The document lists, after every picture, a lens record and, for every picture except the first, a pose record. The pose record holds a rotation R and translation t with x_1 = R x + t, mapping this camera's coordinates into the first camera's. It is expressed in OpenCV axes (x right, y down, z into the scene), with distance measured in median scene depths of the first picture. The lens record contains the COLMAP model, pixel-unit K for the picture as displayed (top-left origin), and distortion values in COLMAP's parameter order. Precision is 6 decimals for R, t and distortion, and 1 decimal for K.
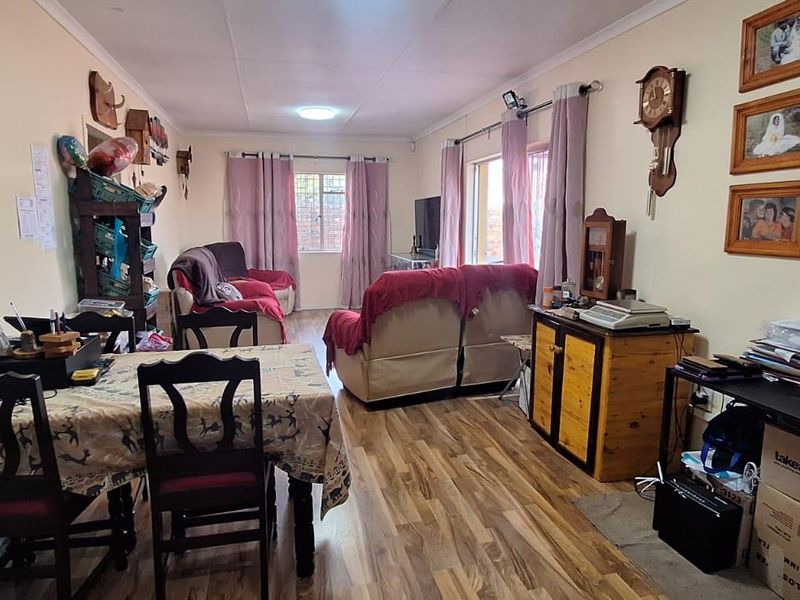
lens RADIAL K [[521.5, 0, 399.4], [0, 521.5, 298.9], [0, 0, 1]] dist [0.000036, -0.000303]
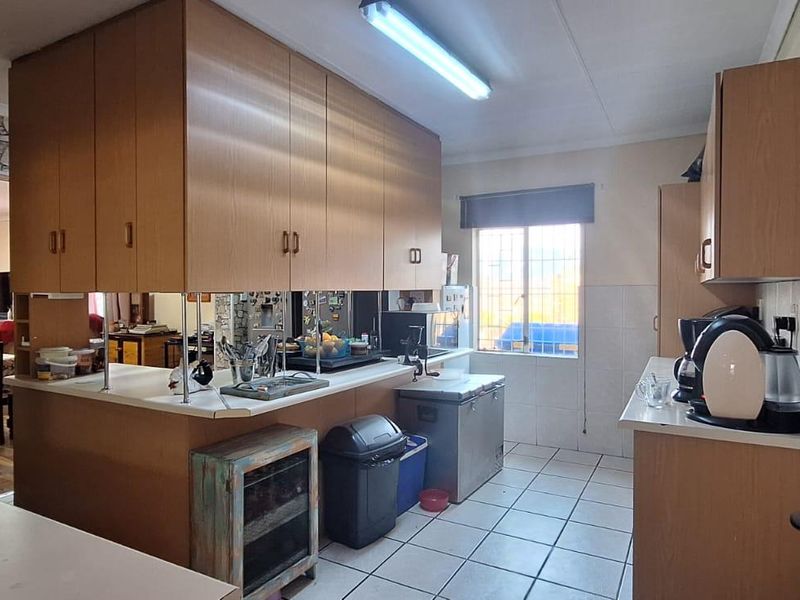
lens RADIAL K [[521.5, 0, 399.4], [0, 521.5, 299.8], [0, 0, 1]] dist [0.000036, -0.000303]
pose [[0.682248, -0.020805, 0.730825, -0.456032], [0.115459, 0.990118, -0.079599, 0.193611], [-0.721947, 0.138686, 0.677908, -1.260953]]
